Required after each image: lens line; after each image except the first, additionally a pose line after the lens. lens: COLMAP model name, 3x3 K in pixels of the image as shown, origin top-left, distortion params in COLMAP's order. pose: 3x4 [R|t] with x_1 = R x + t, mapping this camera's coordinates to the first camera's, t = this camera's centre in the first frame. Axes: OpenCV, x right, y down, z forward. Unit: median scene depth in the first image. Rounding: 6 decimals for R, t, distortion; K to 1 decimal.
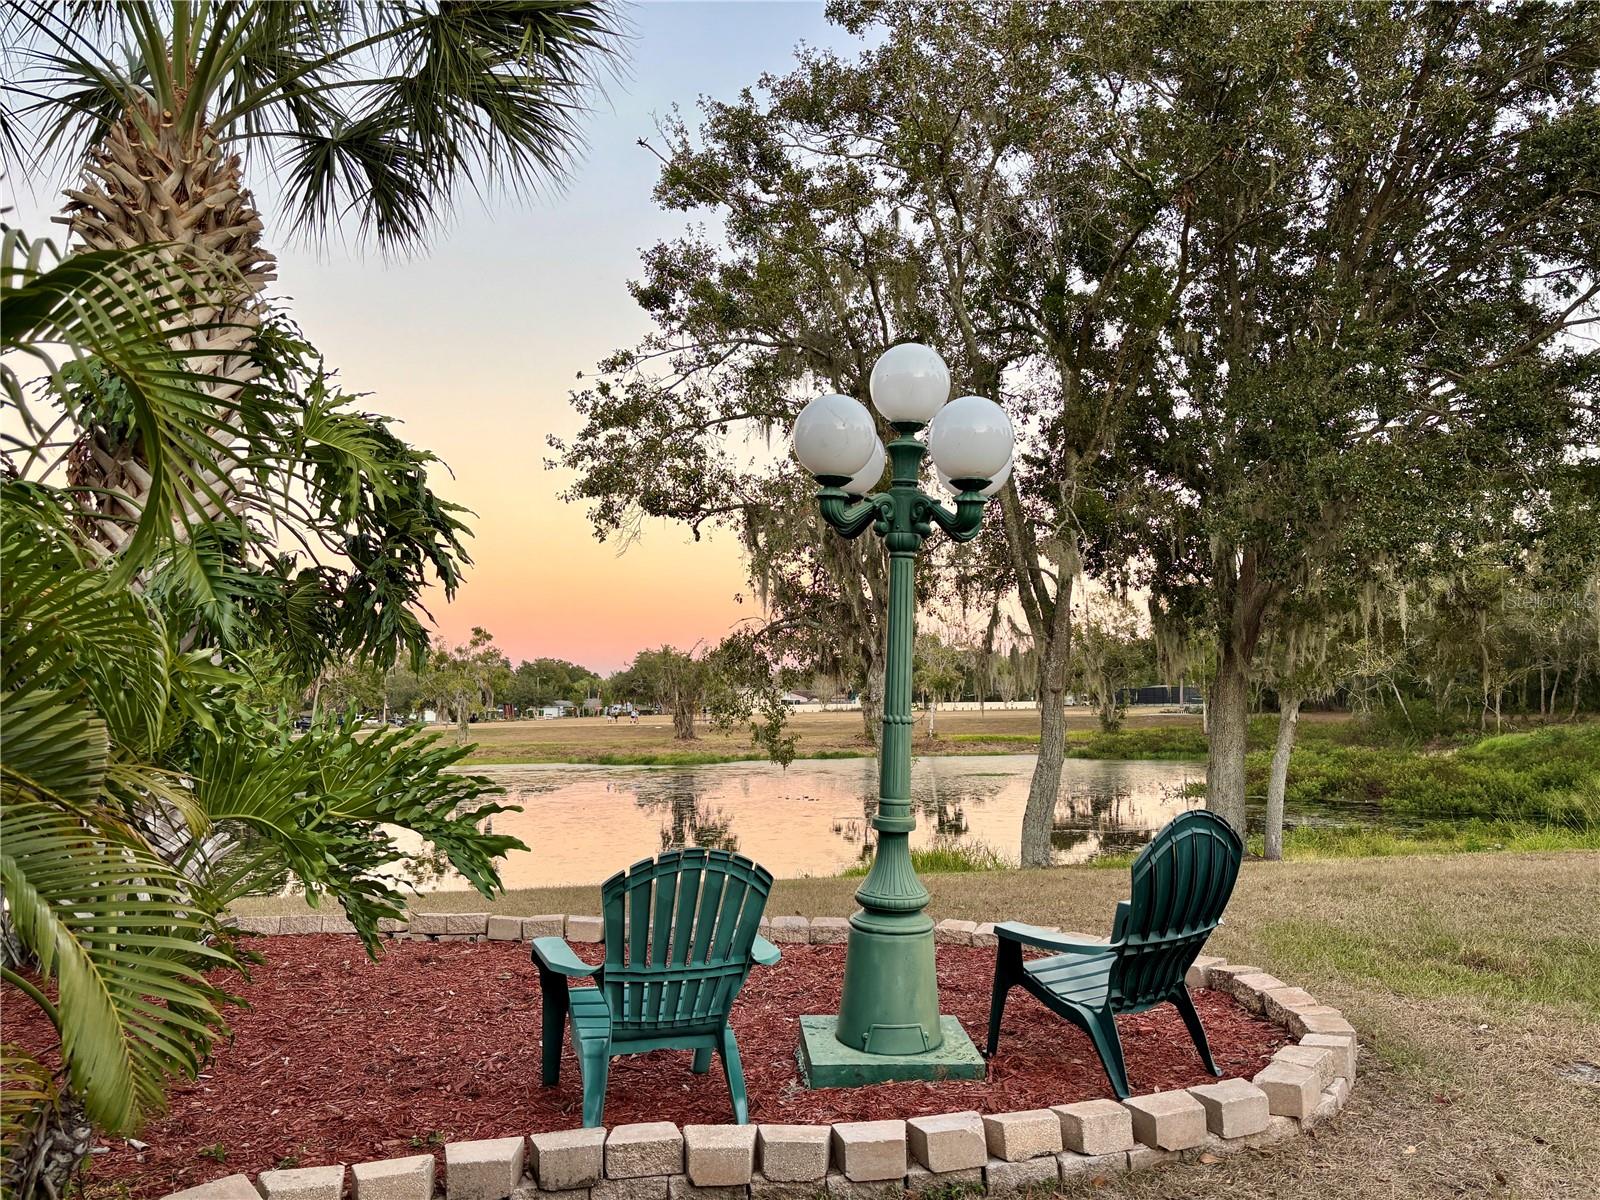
lens RADIAL K [[1216.6, 0, 800.0], [0, 1216.6, 600.0], [0, 0, 1]] dist [0.075668, -0.001500]
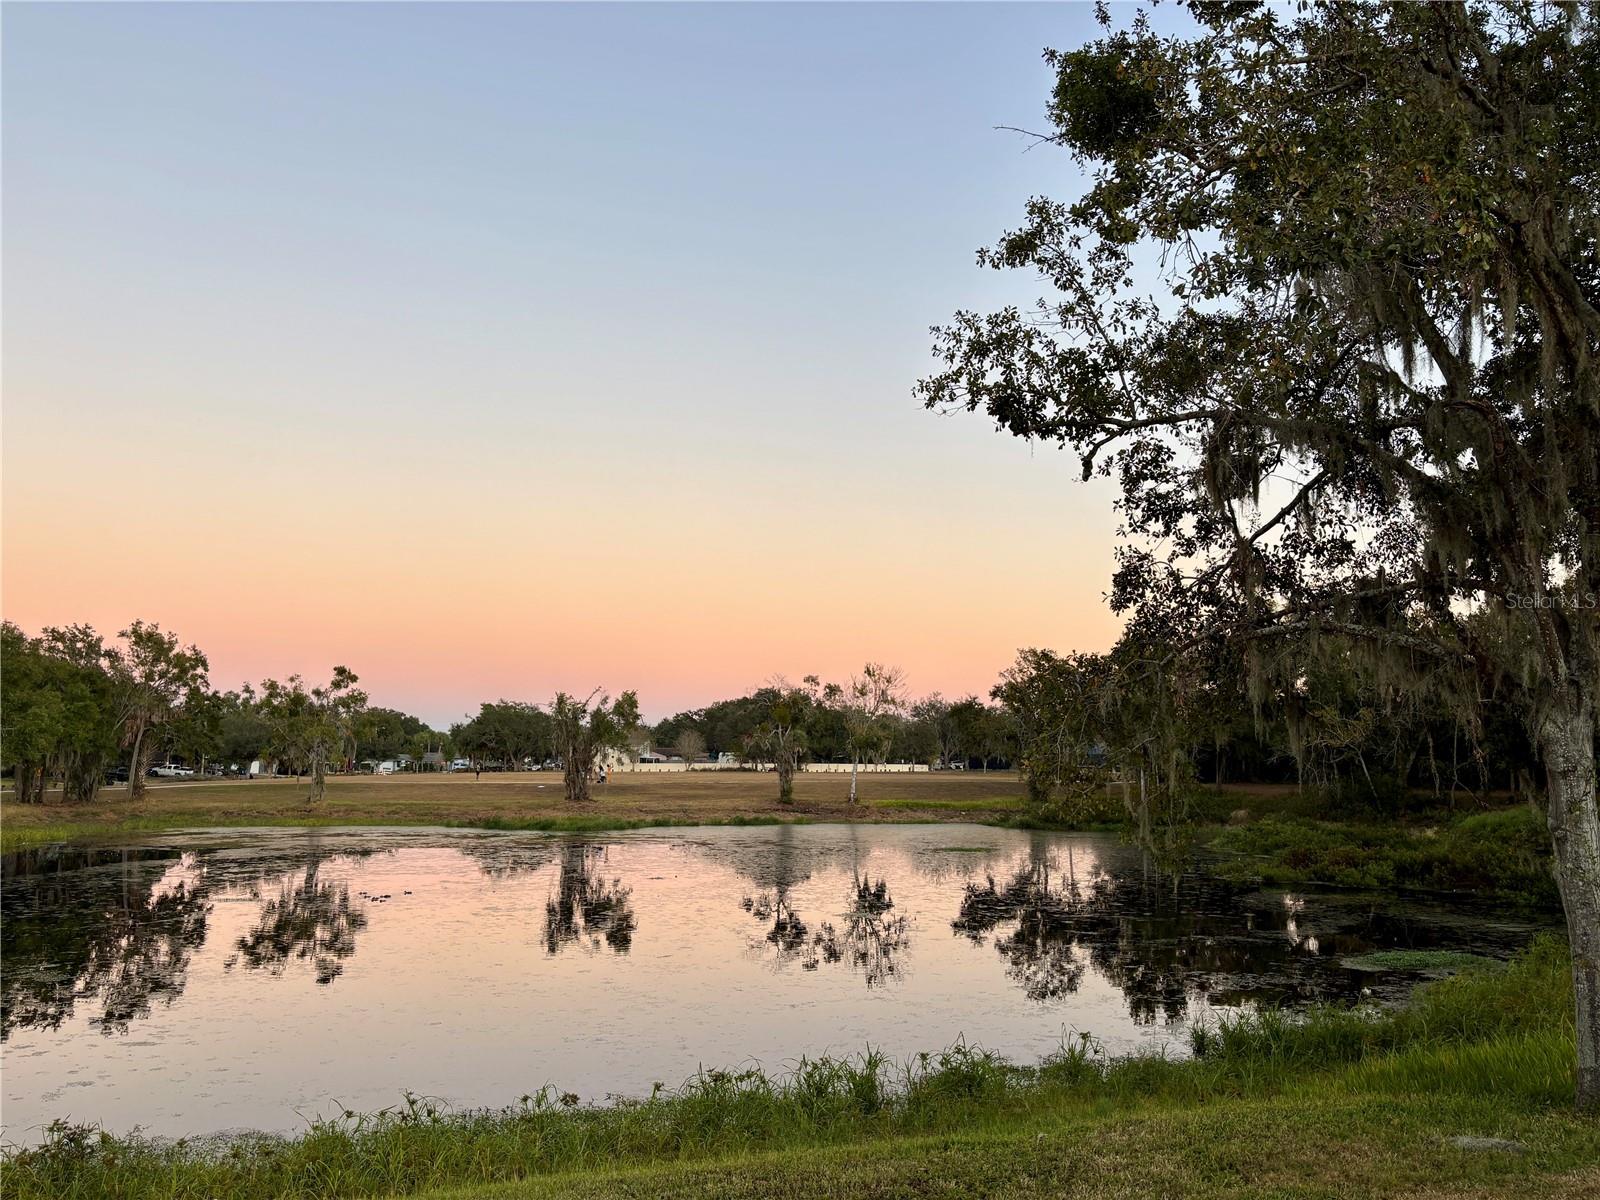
lens RADIAL K [[1216.6, 0, 800.0], [0, 1216.6, 600.0], [0, 0, 1]] dist [0.075668, -0.001500]
pose [[0.990040, 0.039509, 0.135126, -0.060645], [-0.032907, 0.998169, -0.050751, 0.008682], [-0.136884, 0.045799, 0.989528, 0.091933]]
